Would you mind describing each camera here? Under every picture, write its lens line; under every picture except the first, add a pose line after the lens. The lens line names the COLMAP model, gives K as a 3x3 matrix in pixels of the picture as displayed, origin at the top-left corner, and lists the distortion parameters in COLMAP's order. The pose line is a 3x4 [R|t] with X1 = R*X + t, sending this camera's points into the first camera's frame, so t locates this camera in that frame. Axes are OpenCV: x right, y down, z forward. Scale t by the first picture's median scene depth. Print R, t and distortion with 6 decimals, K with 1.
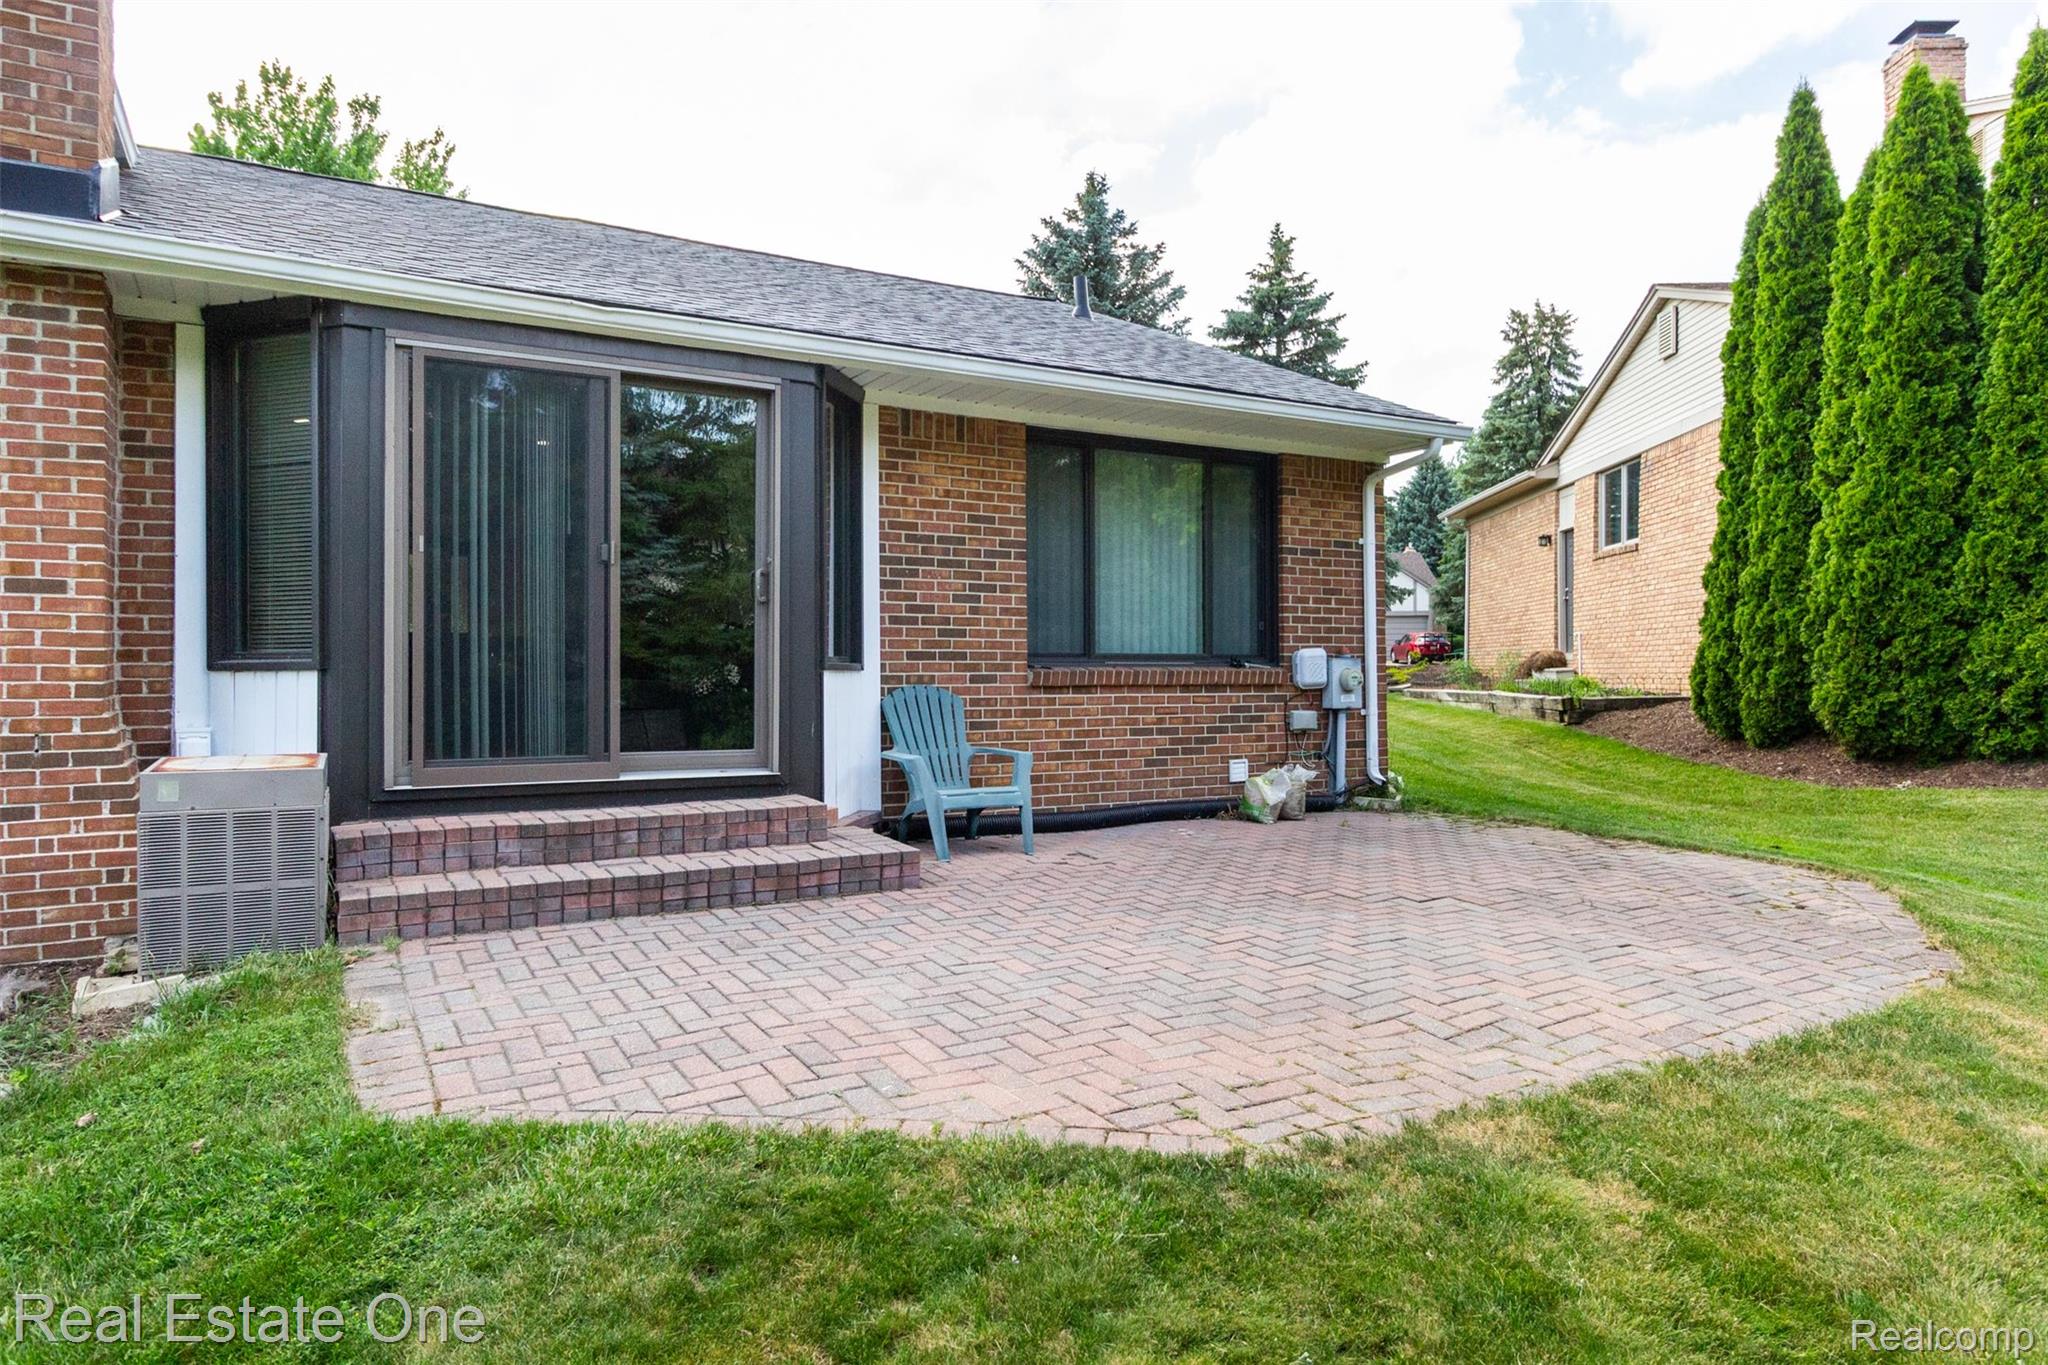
lens RADIAL K [[1251.3, 0, 1024.0], [0, 1251.3, 682.5], [0, 0, 1]] dist [0.000882, -0.000325]
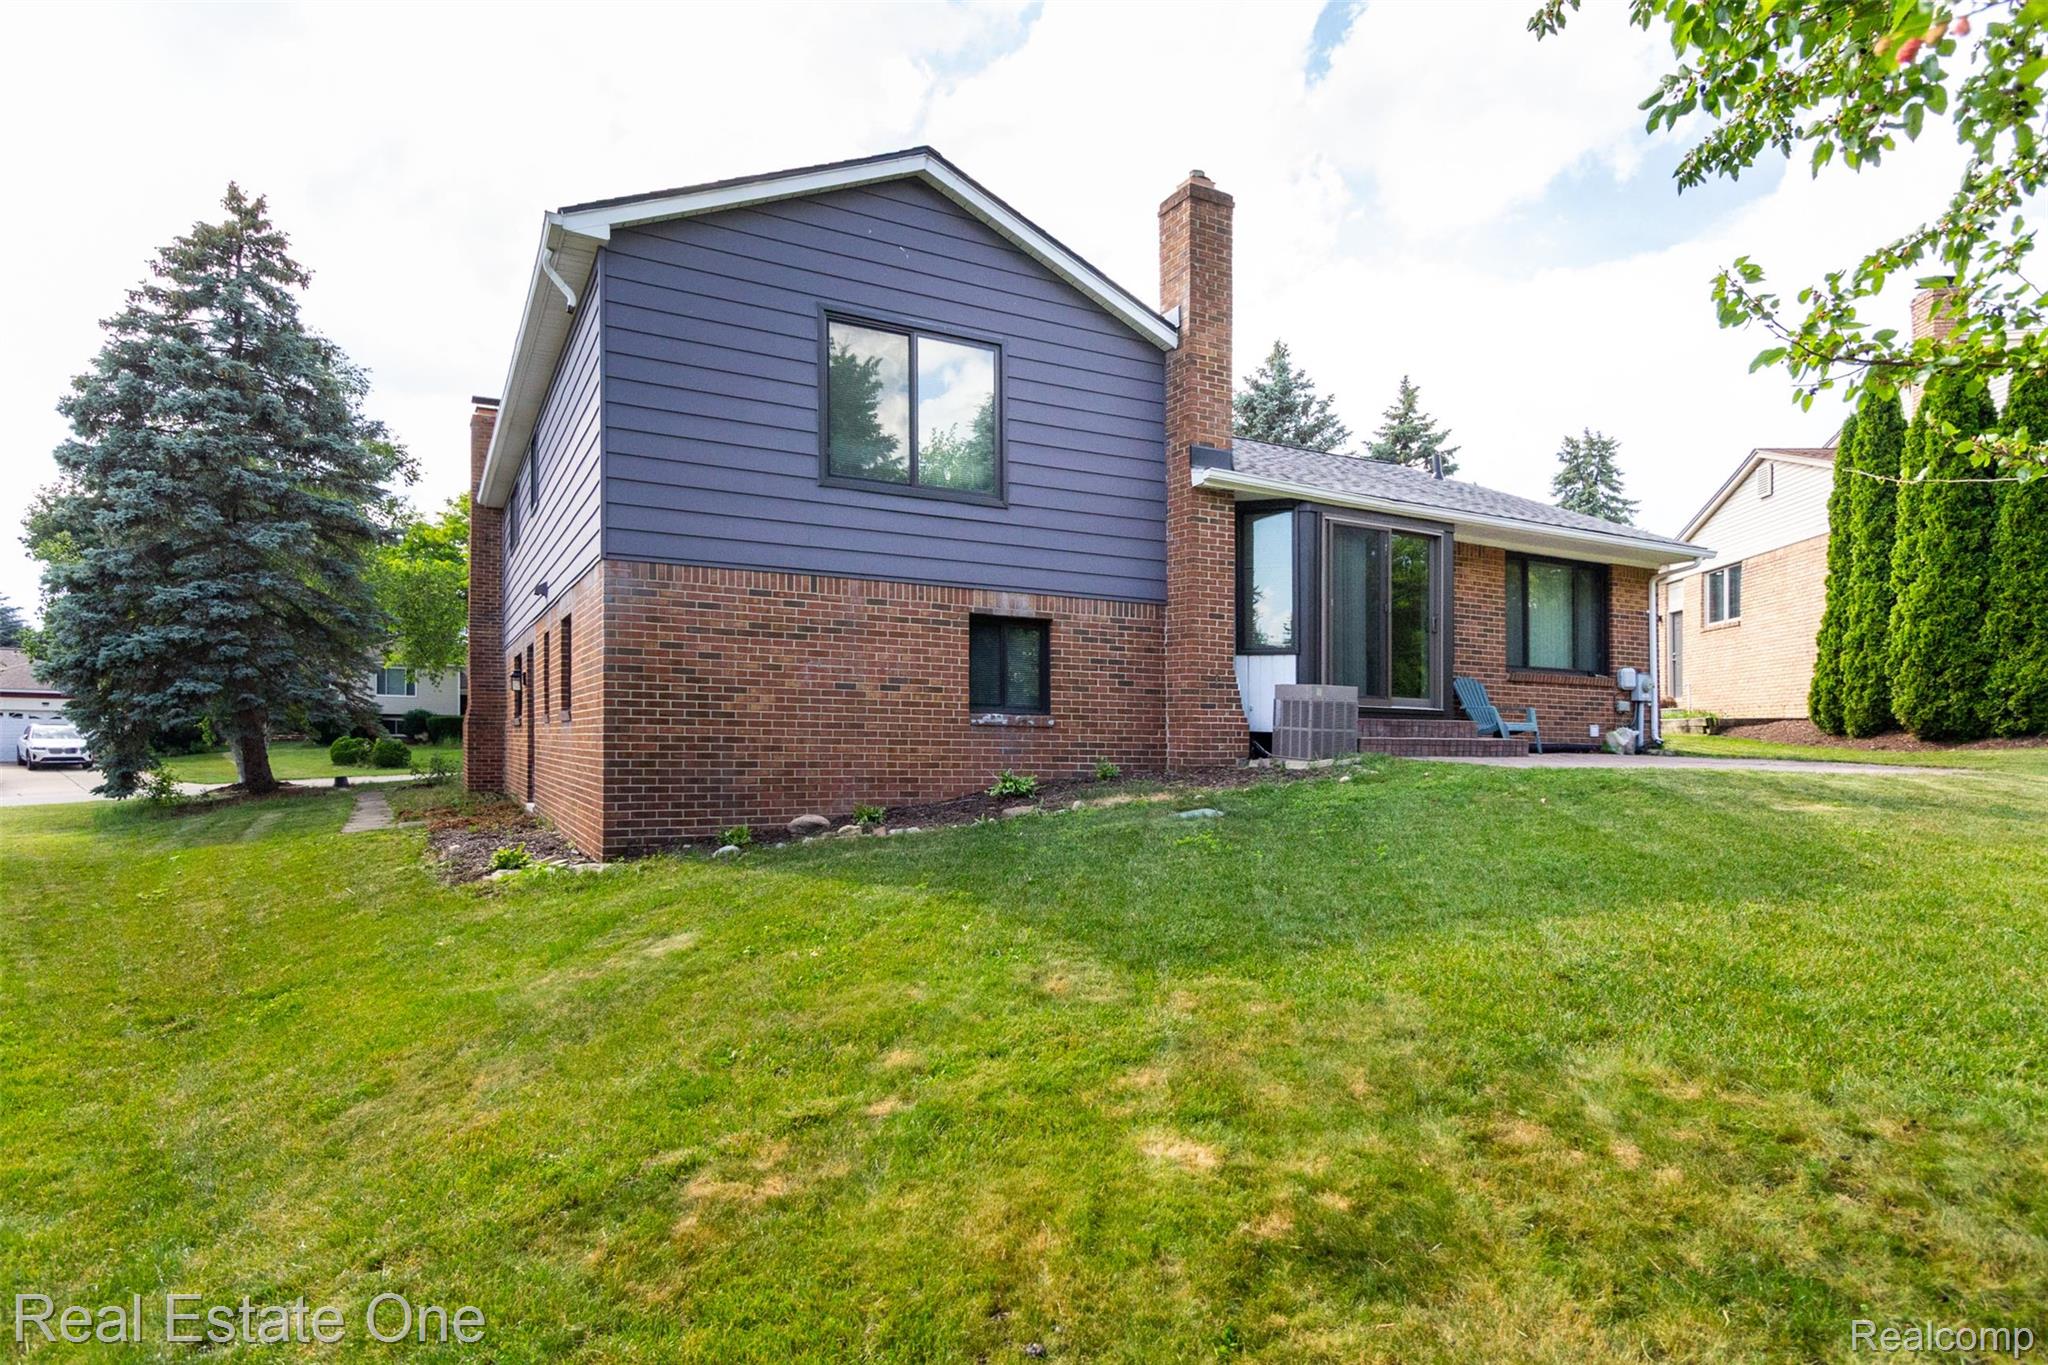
lens RADIAL K [[1124.0, 0, 1026.4], [0, 1124.0, 714.5], [0, 0, 1]] dist [0.002524, -0.000280]
pose [[0.999267, 0.017855, -0.033849, -0.566974], [-0.018844, 0.999398, -0.029115, 0.100398], [0.033308, 0.029731, 0.999003, -0.656592]]
